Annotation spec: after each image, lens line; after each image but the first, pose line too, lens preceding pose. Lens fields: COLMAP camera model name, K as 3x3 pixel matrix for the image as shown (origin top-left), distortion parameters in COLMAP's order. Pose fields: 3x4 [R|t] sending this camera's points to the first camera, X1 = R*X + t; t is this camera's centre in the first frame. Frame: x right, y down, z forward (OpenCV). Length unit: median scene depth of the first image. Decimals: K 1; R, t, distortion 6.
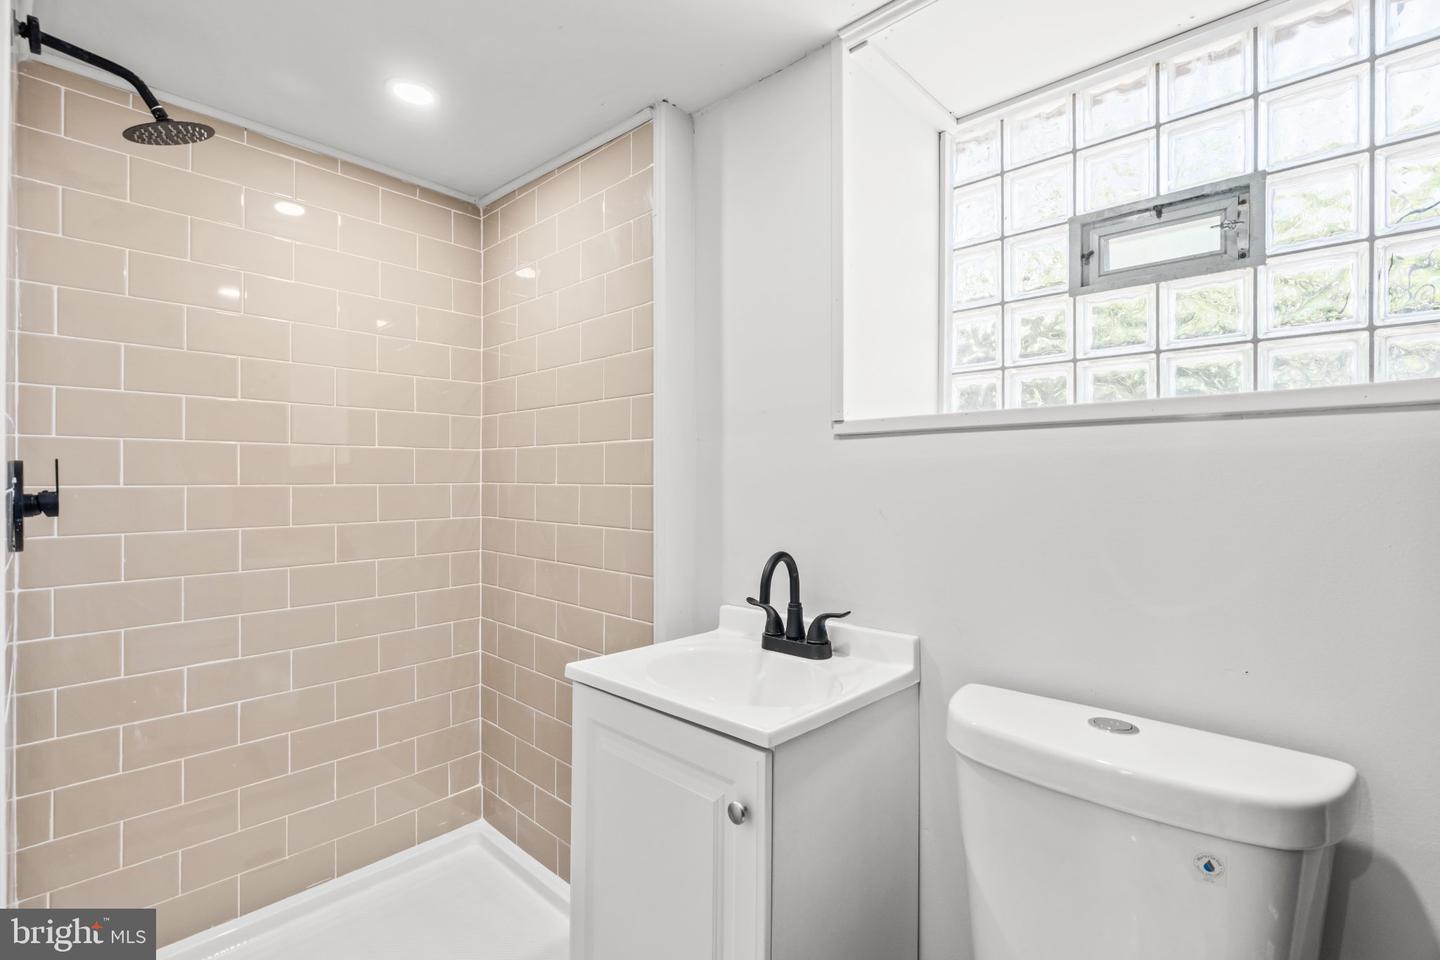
lens RADIAL K [[645.7, 0, 714.9], [0, 645.7, 473.8], [0, 0, 1]] dist [-0.007468, 0.002249]
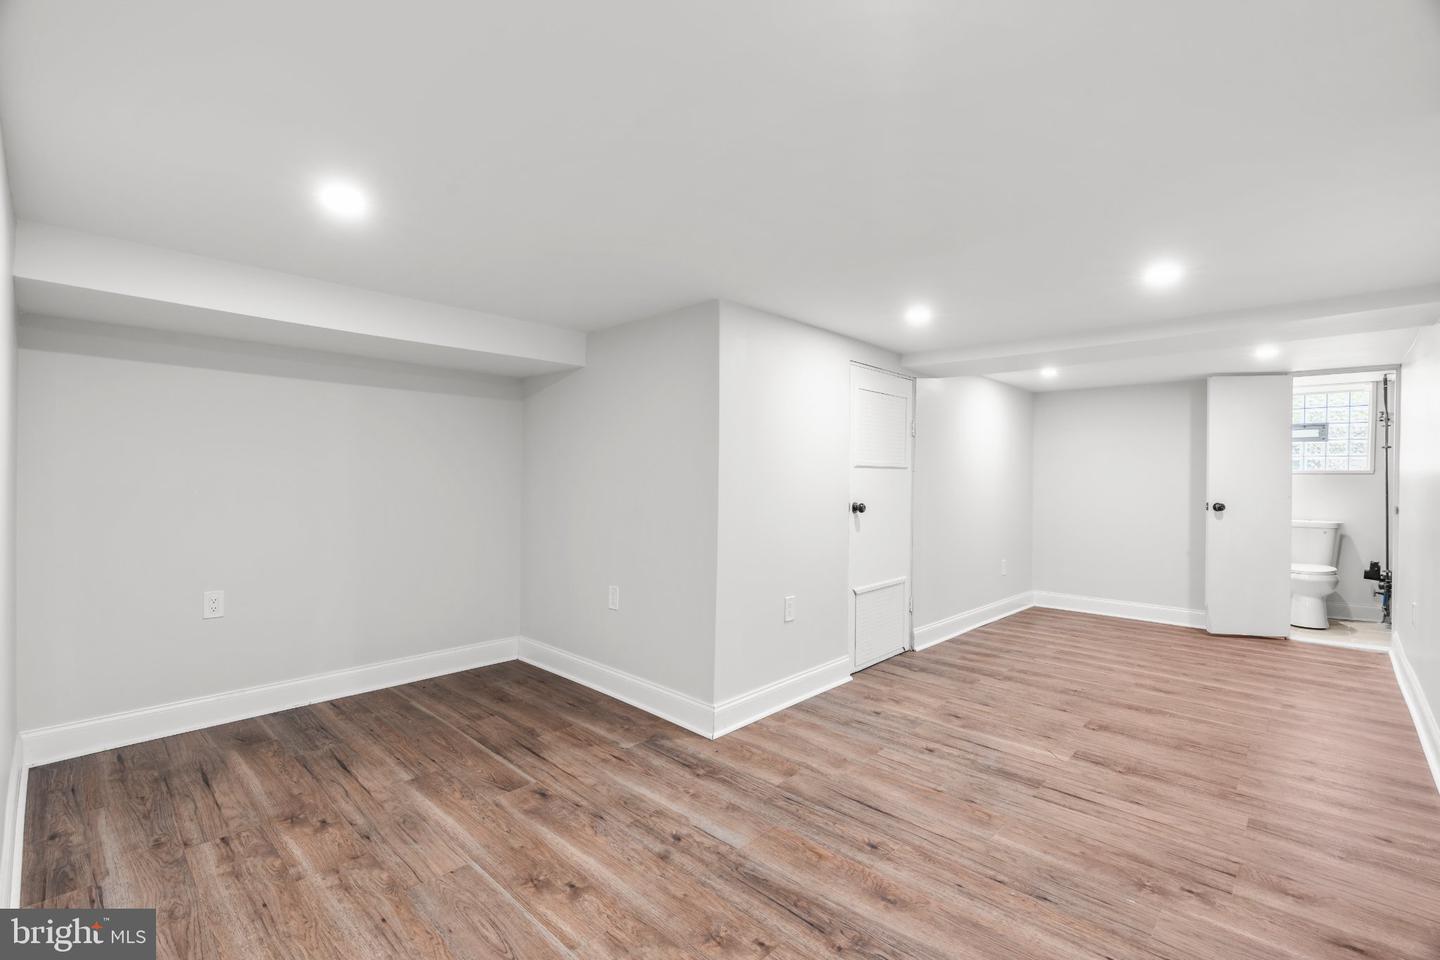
lens RADIAL K [[645.7, 0, 719.7], [0, 645.7, 485.4], [0, 0, 1]] dist [-0.007468, 0.002249]
pose [[0.999947, 0.003337, 0.009691, -3.795762], [-0.003462, 0.999911, 0.012872, -0.027752], [-0.009647, -0.012905, 0.999870, -3.827789]]
